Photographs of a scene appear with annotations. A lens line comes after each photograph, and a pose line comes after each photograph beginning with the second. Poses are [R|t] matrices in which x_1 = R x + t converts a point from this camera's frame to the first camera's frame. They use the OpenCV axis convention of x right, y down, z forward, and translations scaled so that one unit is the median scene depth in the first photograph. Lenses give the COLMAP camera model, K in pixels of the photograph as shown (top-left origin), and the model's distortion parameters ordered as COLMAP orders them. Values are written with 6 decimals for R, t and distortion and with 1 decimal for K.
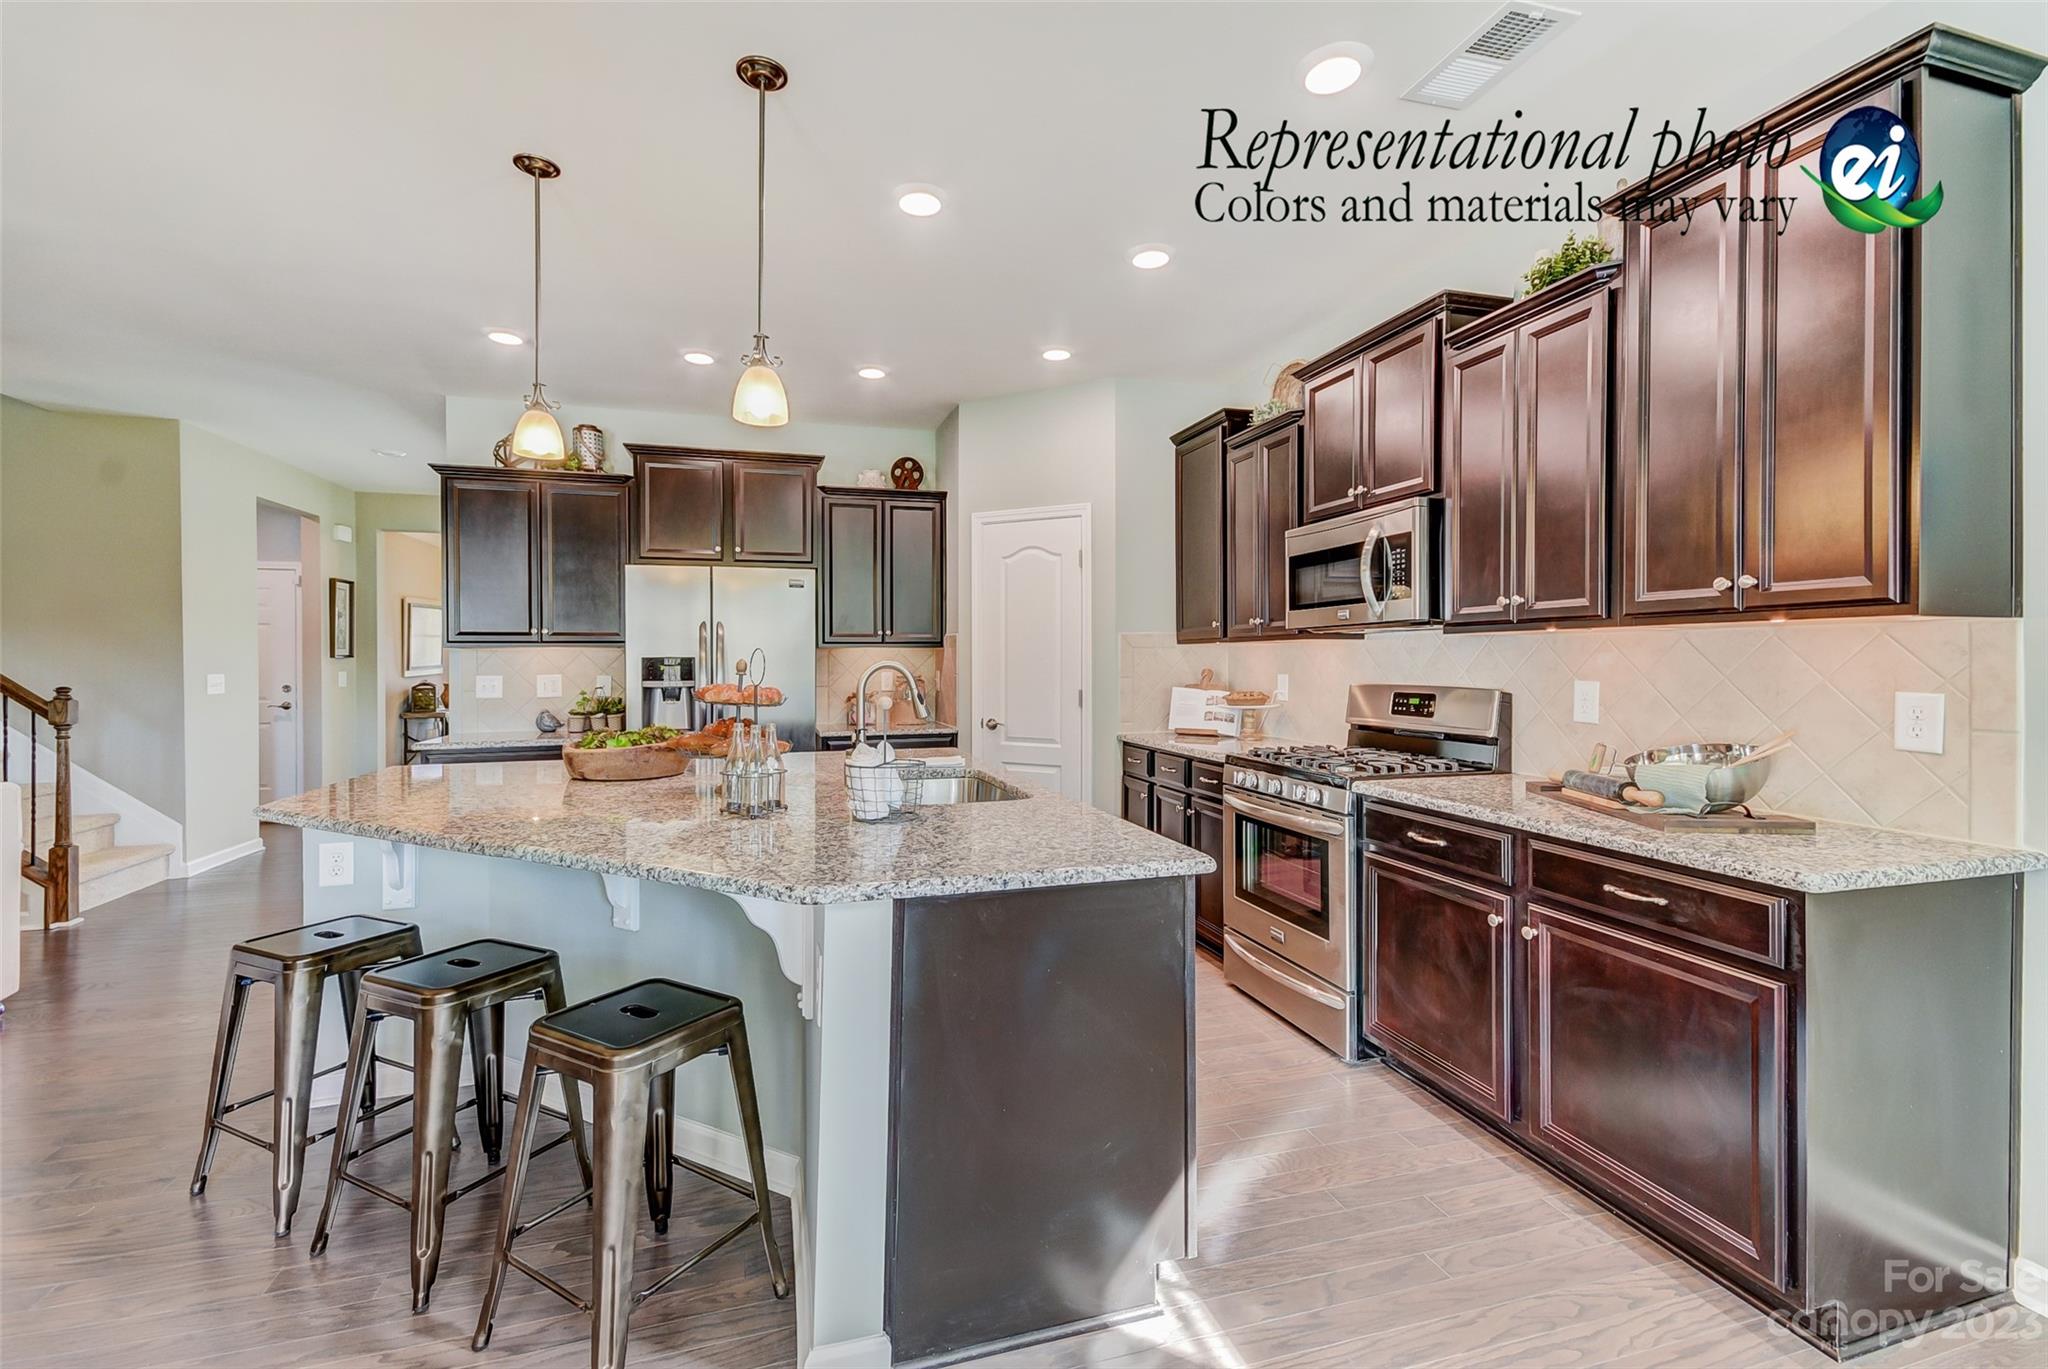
lens RADIAL K [[894.6, 0, 1028.1], [0, 894.6, 671.6], [0, 0, 1]] dist [0.000006, -0.000169]
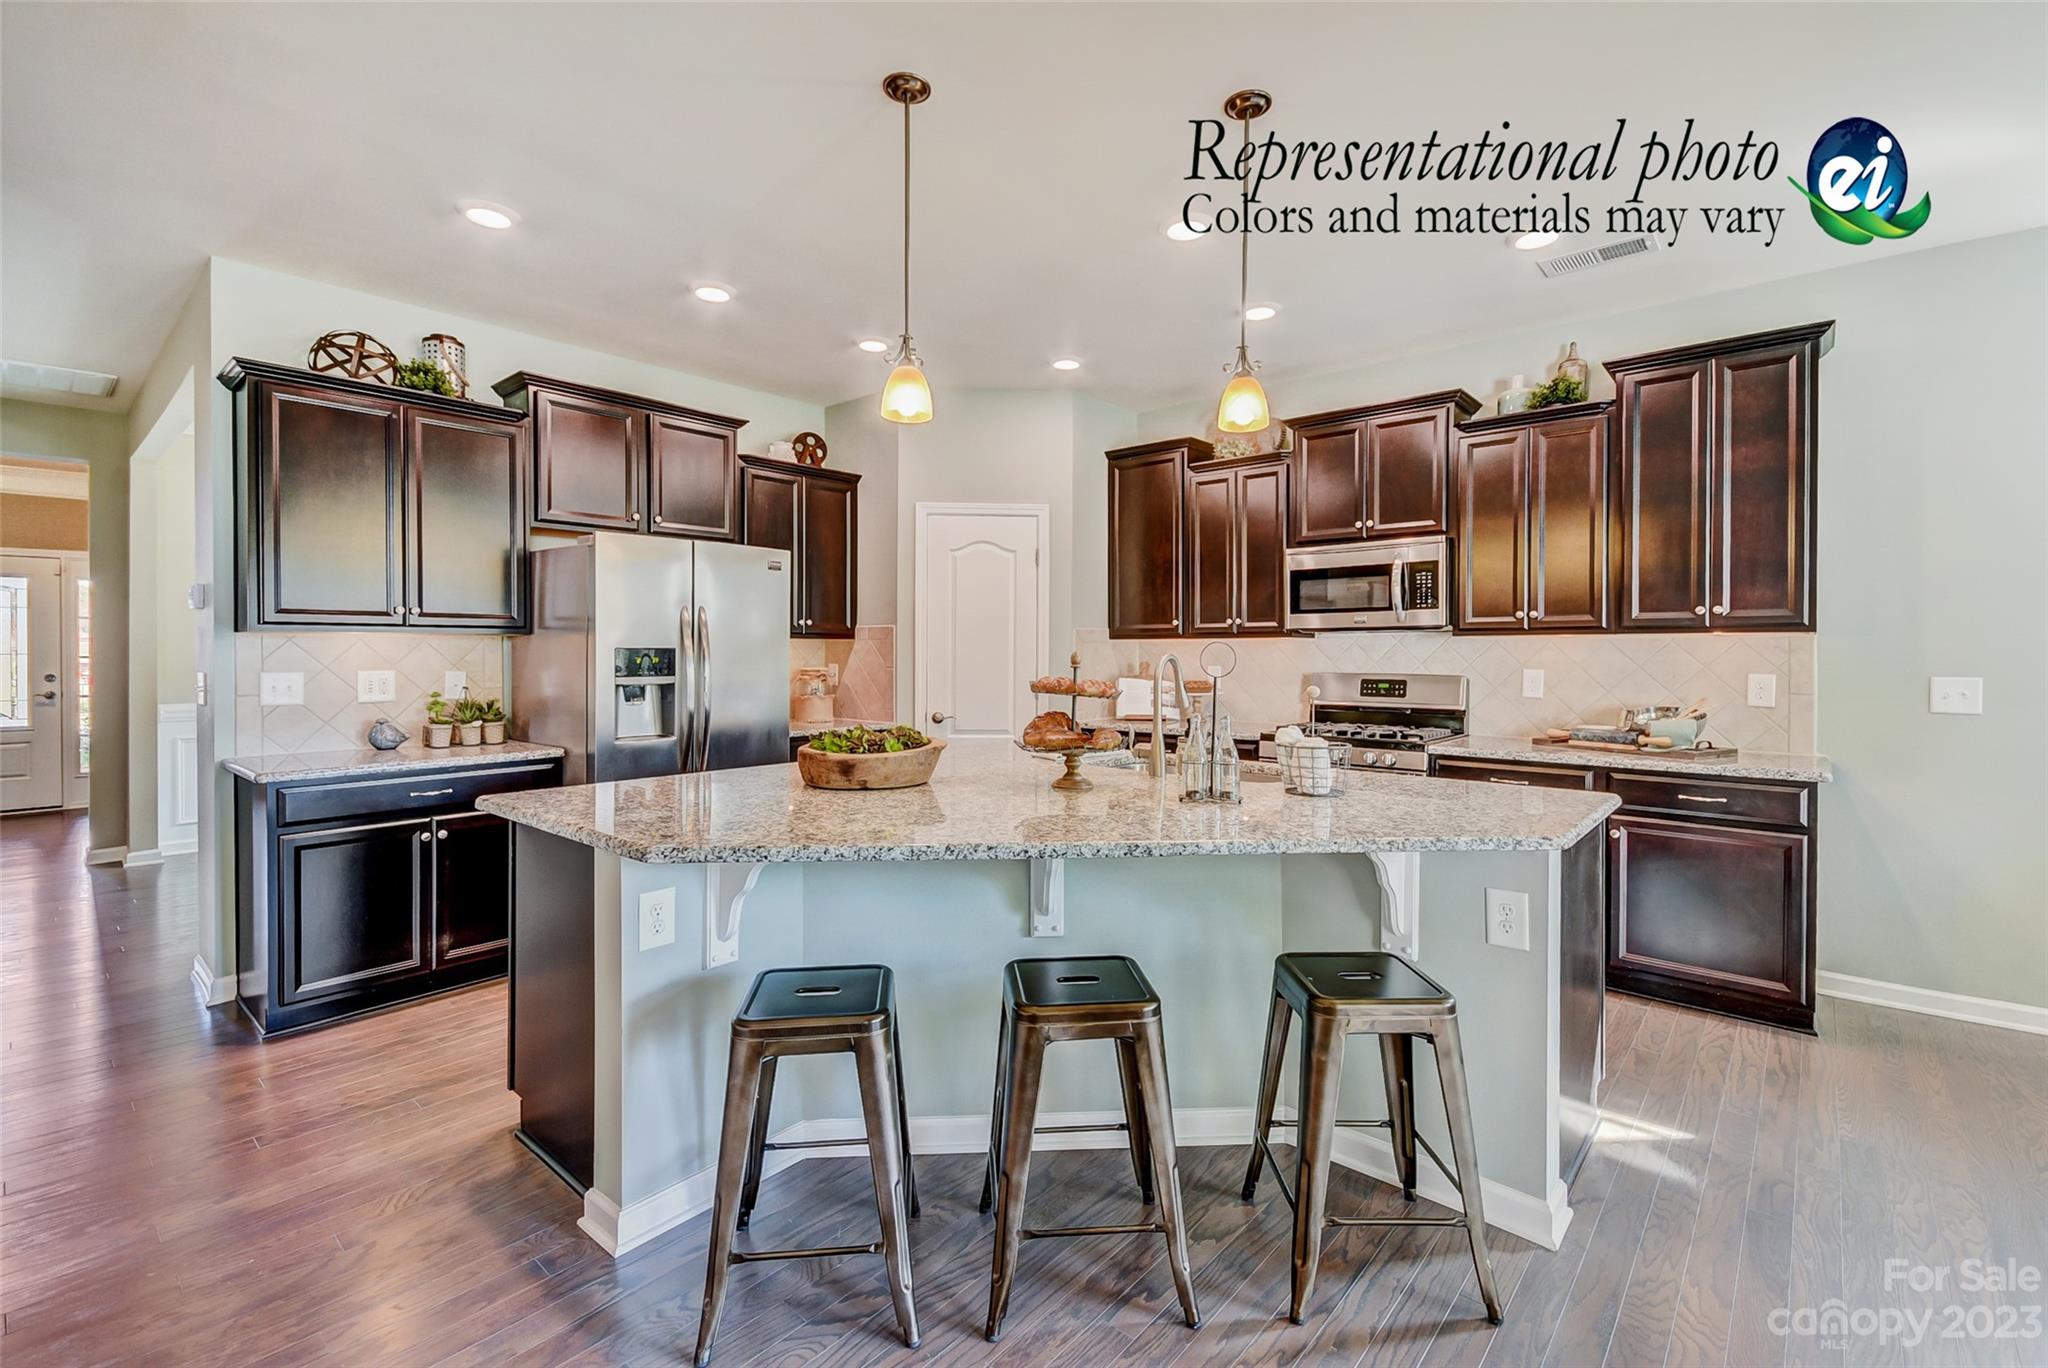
lens RADIAL K [[894.6, 0, 1030.6], [0, 894.6, 672.3], [0, 0, 1]] dist [0.000006, -0.000169]
pose [[0.844240, -0.007297, 0.535915, -0.697121], [0.002271, 0.999947, 0.010037, -0.001160], [-0.535960, -0.007256, 0.844212, 0.154400]]
